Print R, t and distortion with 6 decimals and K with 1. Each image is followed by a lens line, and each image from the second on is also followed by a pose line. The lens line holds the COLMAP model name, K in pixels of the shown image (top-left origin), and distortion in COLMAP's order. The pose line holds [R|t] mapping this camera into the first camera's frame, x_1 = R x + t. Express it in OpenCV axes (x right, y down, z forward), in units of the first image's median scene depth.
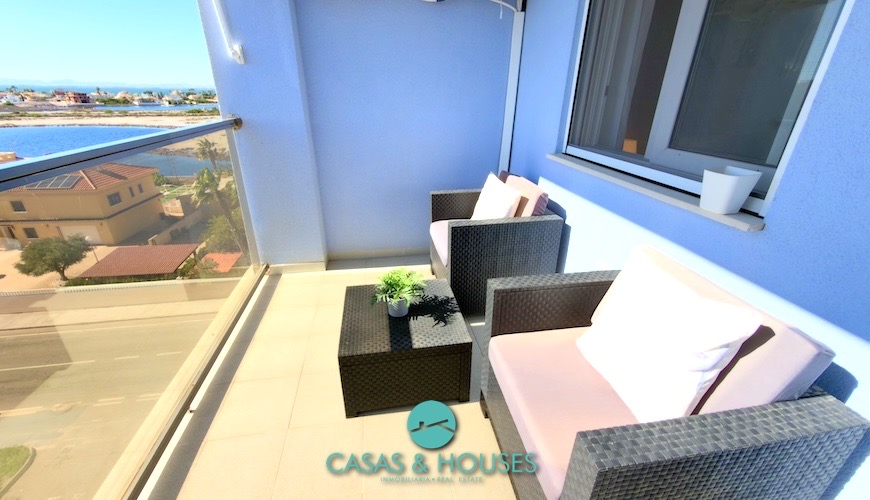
lens RADIAL K [[346.4, 0, 436.2], [0, 346.4, 244.2], [0, 0, 1]] dist [-0.003165, 0.001123]
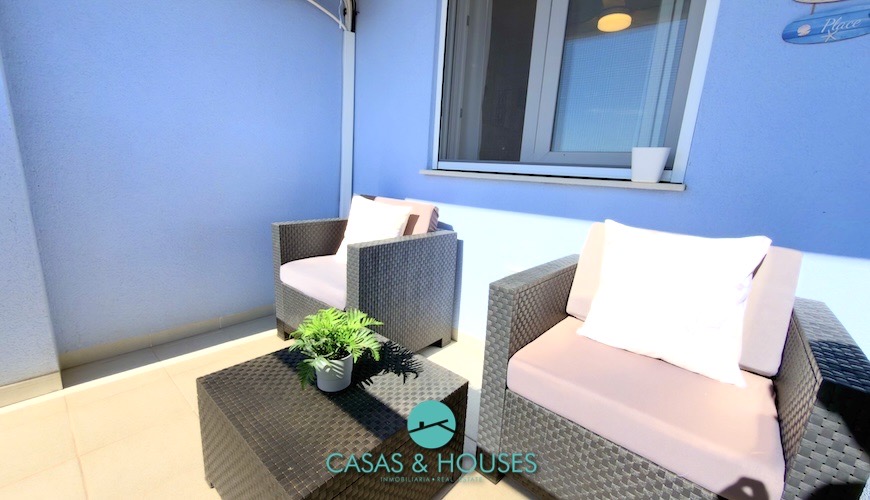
lens RADIAL K [[346.4, 0, 435.8], [0, 346.4, 246.1], [0, 0, 1]] dist [-0.003165, 0.001123]
pose [[0.765288, -0.094149, 0.636766, -0.280518], [0.201549, 0.974550, -0.098137, 0.044842], [-0.611321, 0.203442, 0.764786, 0.306225]]
